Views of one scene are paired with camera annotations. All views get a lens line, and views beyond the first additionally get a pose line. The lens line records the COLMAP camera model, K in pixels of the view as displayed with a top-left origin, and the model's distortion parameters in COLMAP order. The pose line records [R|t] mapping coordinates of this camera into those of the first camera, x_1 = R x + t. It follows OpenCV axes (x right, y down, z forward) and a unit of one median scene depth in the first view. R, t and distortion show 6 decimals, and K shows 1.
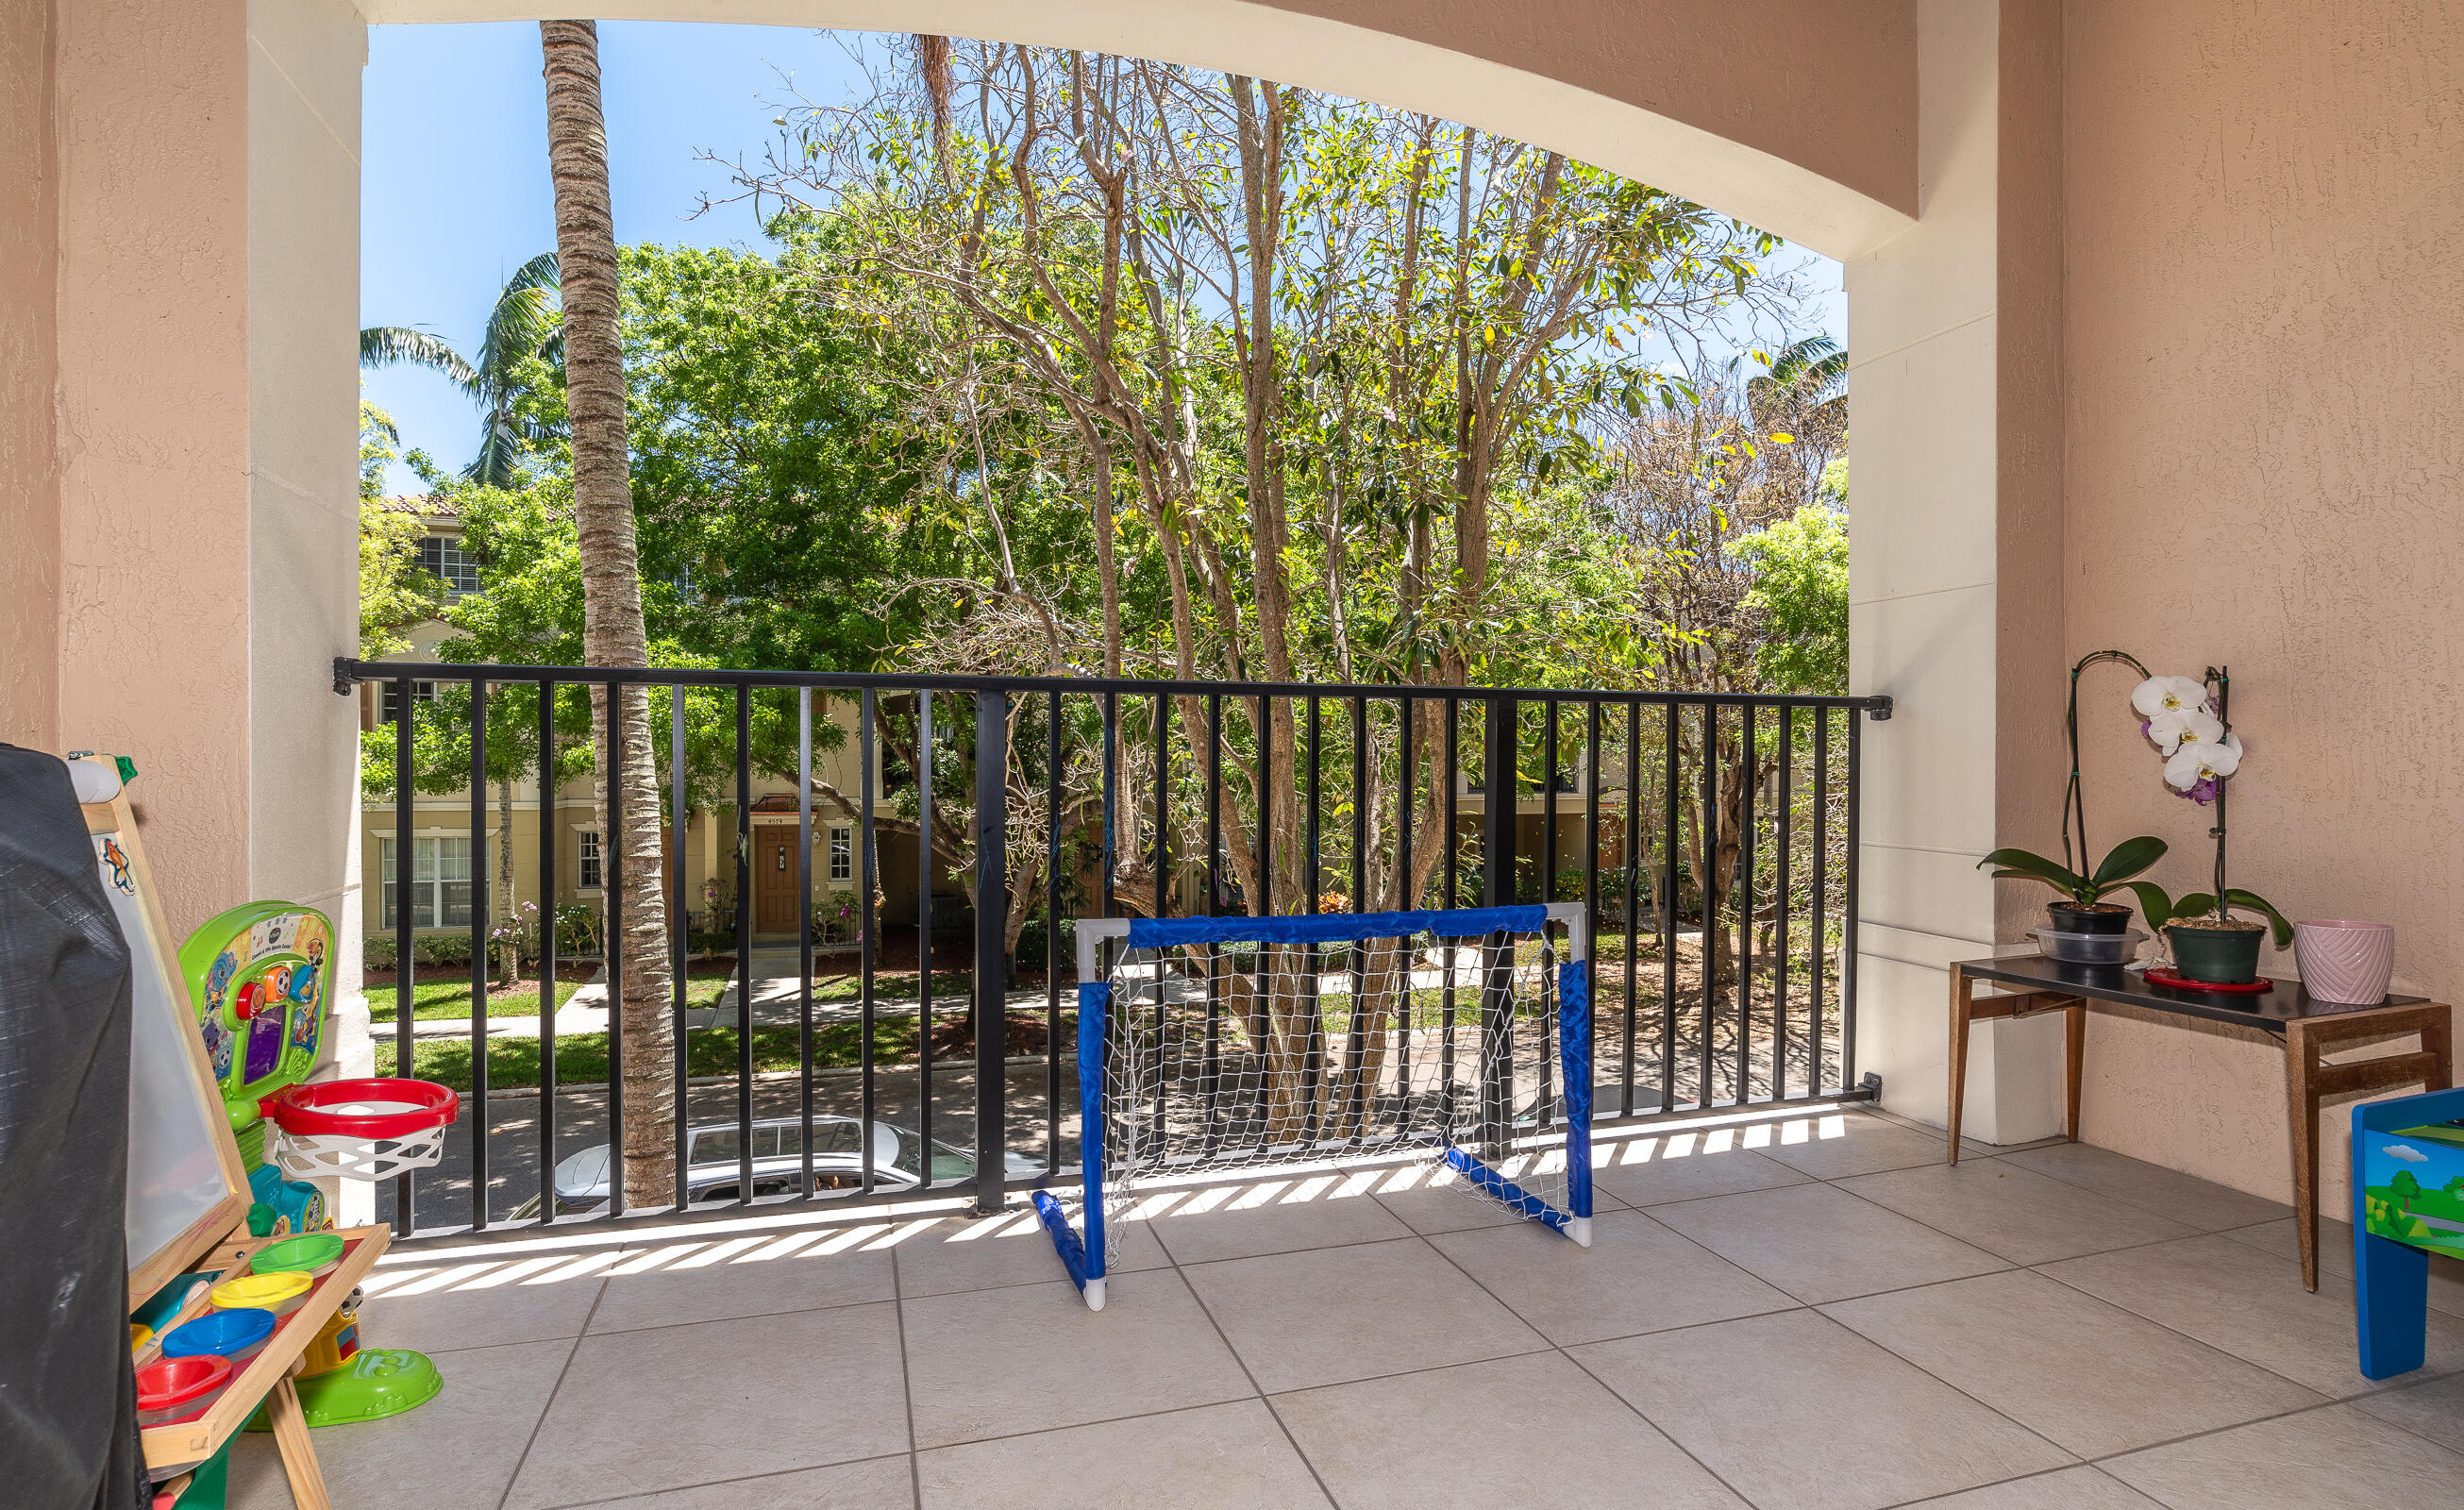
lens RADIAL K [[1229.4, 0, 1287.2], [0, 1229.4, 762.0], [0, 0, 1]] dist [-0.038803, 0.023052]
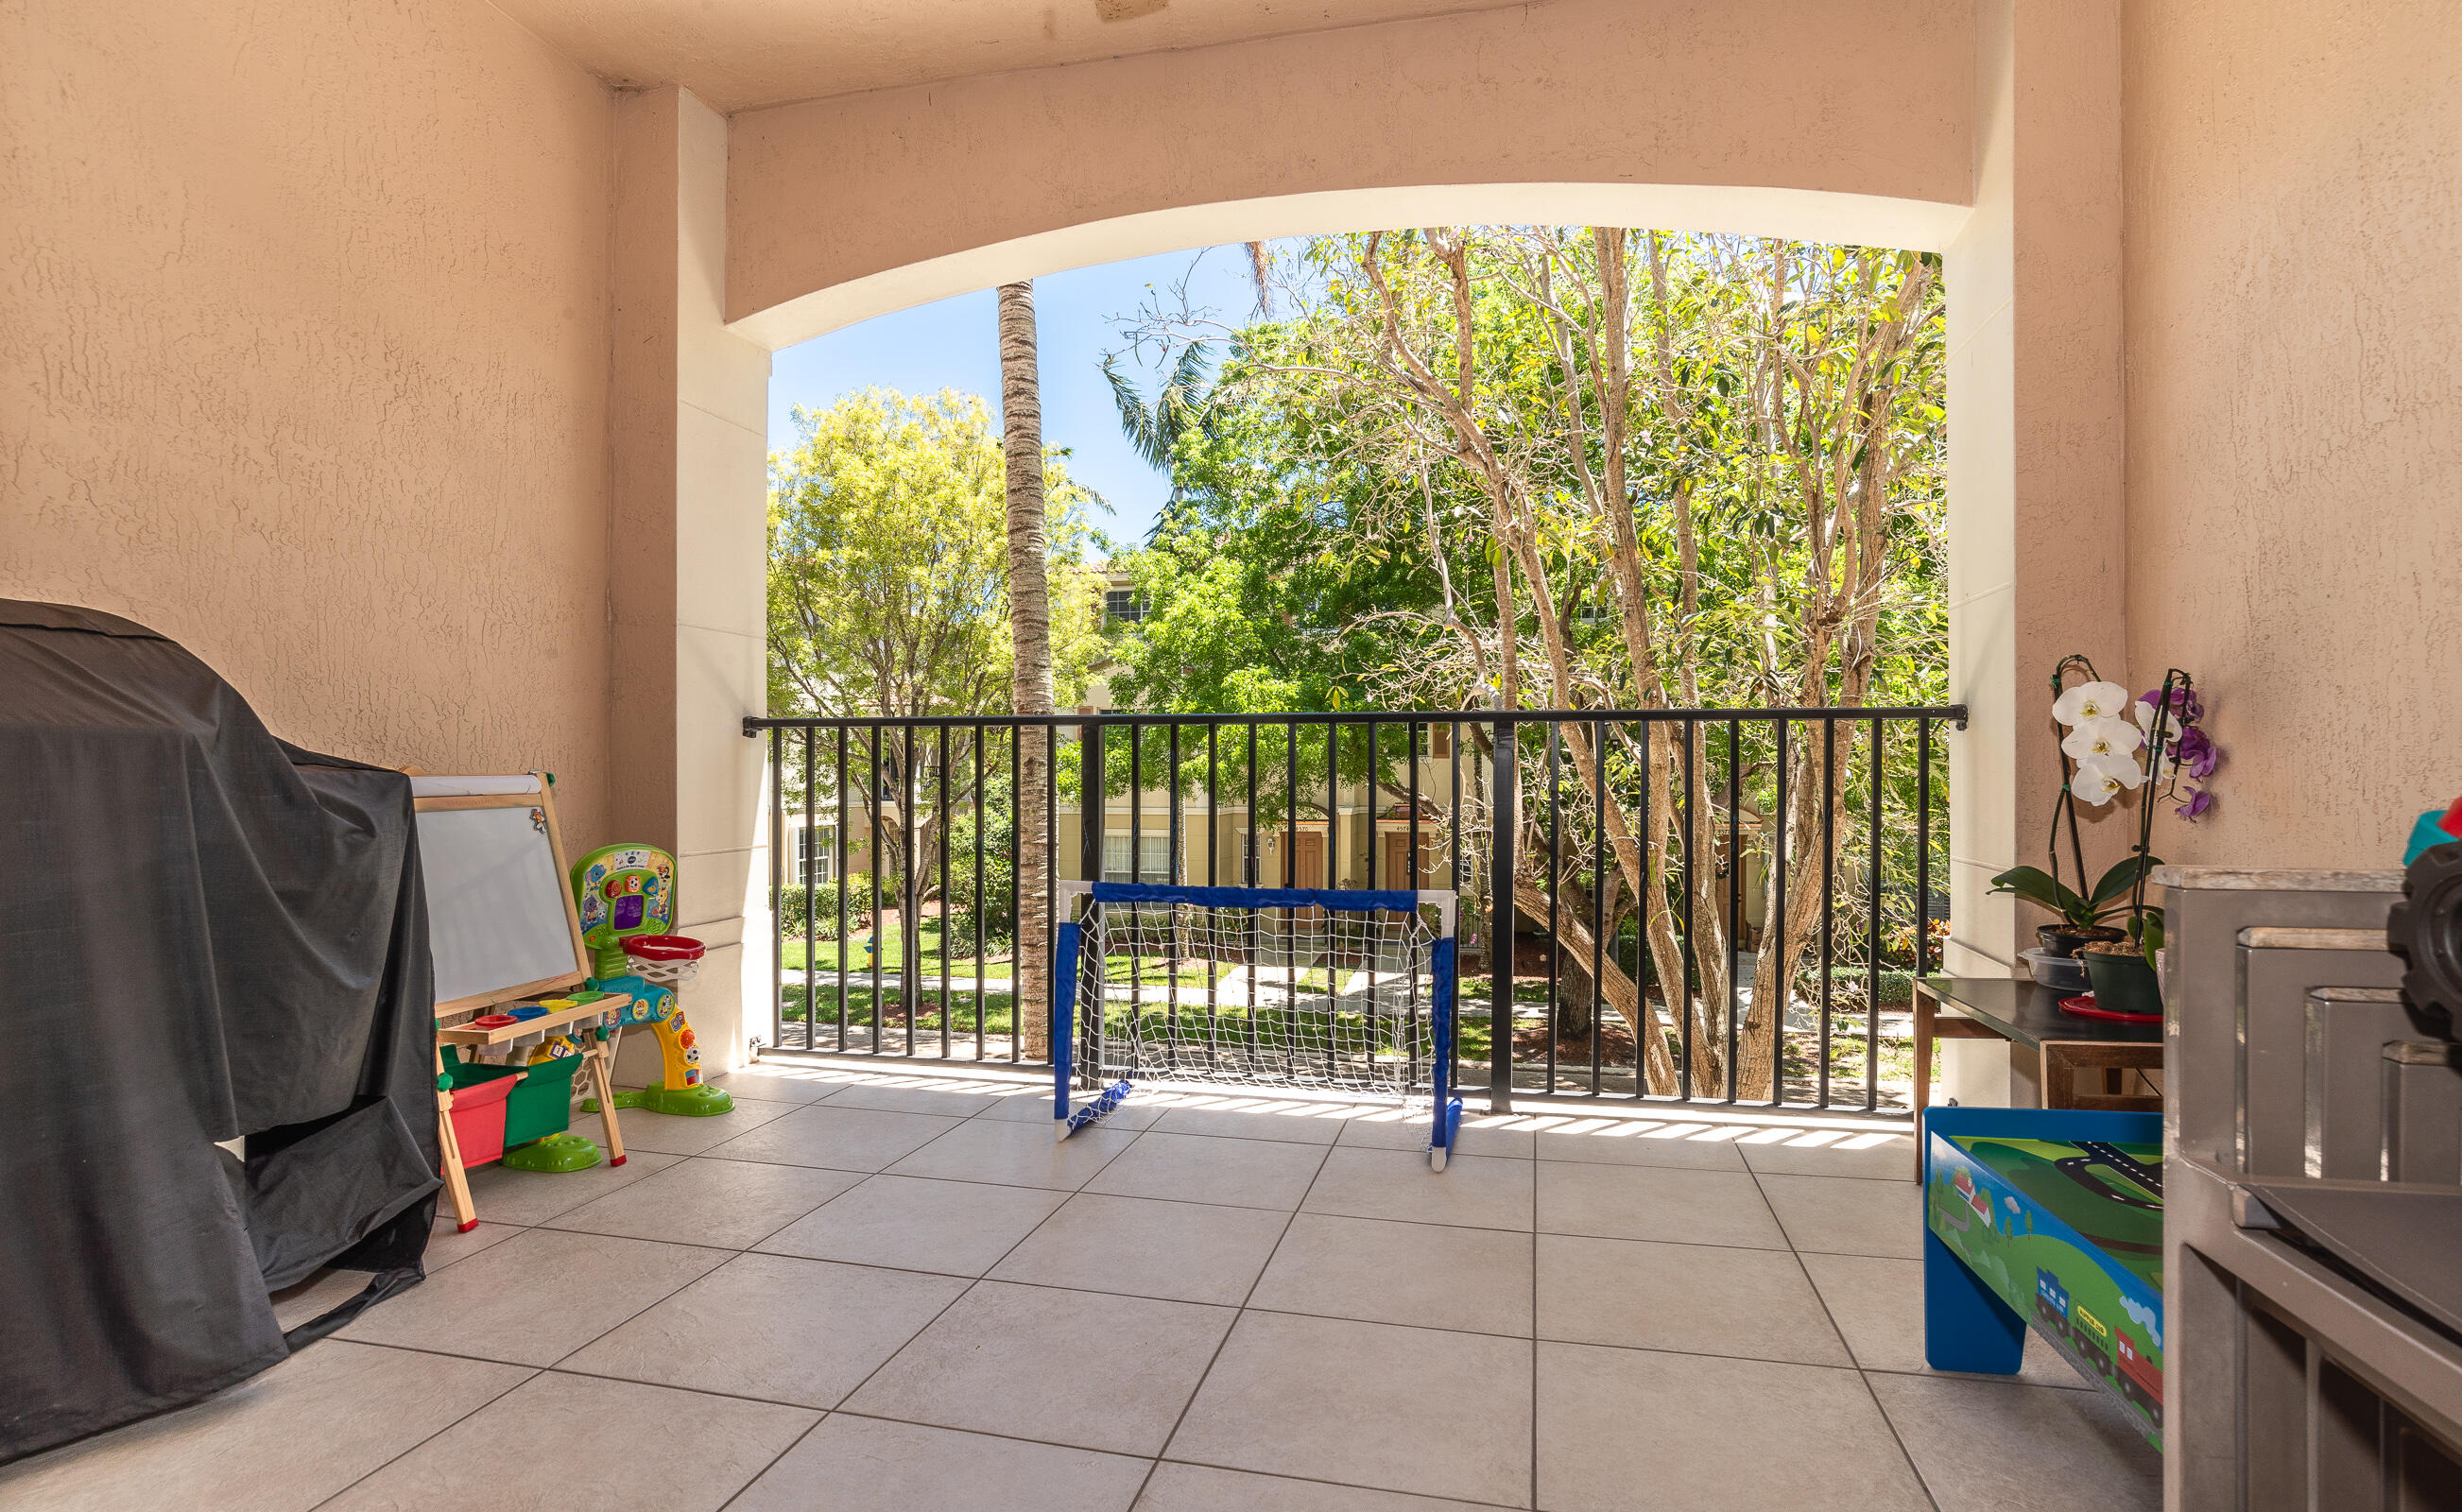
lens RADIAL K [[1228.3, 0, 1254.7], [0, 1228.3, 766.1], [0, 0, 1]] dist [-0.038803, 0.023052]
pose [[0.857740, -0.004127, -0.514067, 0.586617], [0.001455, 0.999983, -0.005599, -0.002070], [0.514082, 0.004055, 0.857731, -0.119464]]
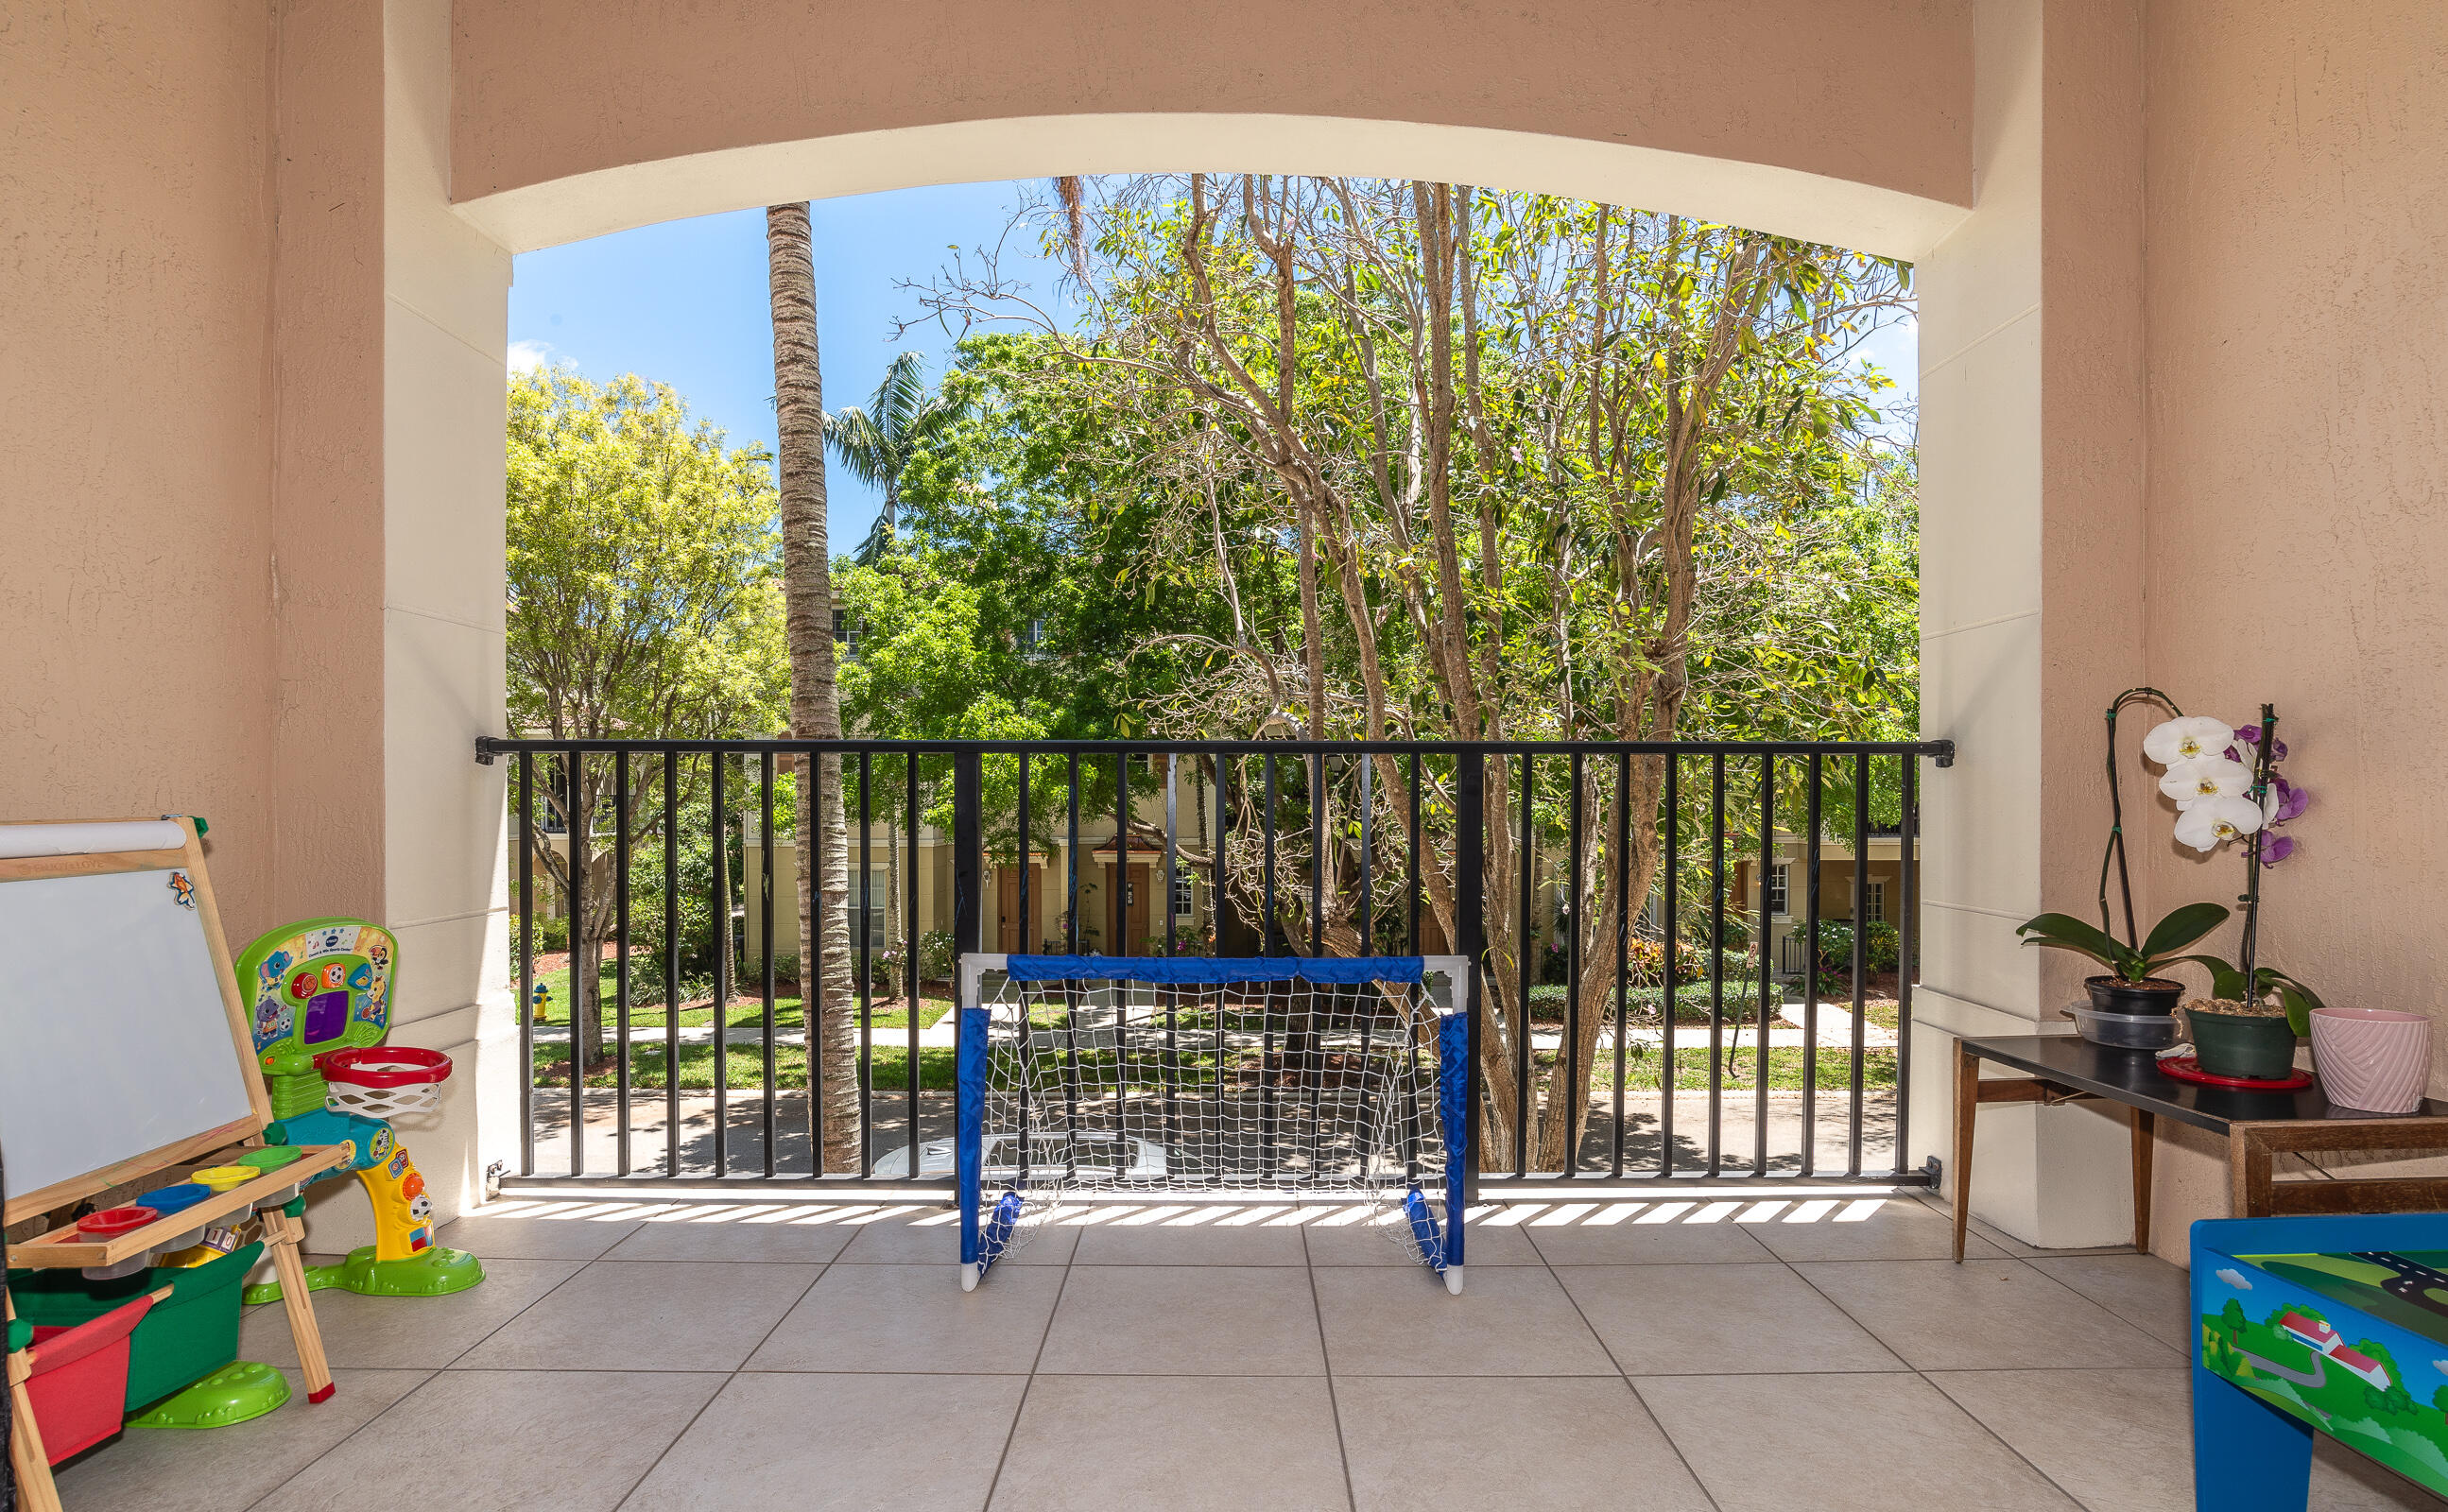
lens RADIAL K [[1247.1, 0, 1279.4], [0, 1247.1, 800.5], [0, 0, 1]] dist [-0.023721, 0.012135]
pose [[0.953593, -0.001366, -0.301095, 0.344068], [0.000868, 0.999998, -0.001788, -0.009870], [0.301096, 0.001443, 0.953593, -0.026021]]
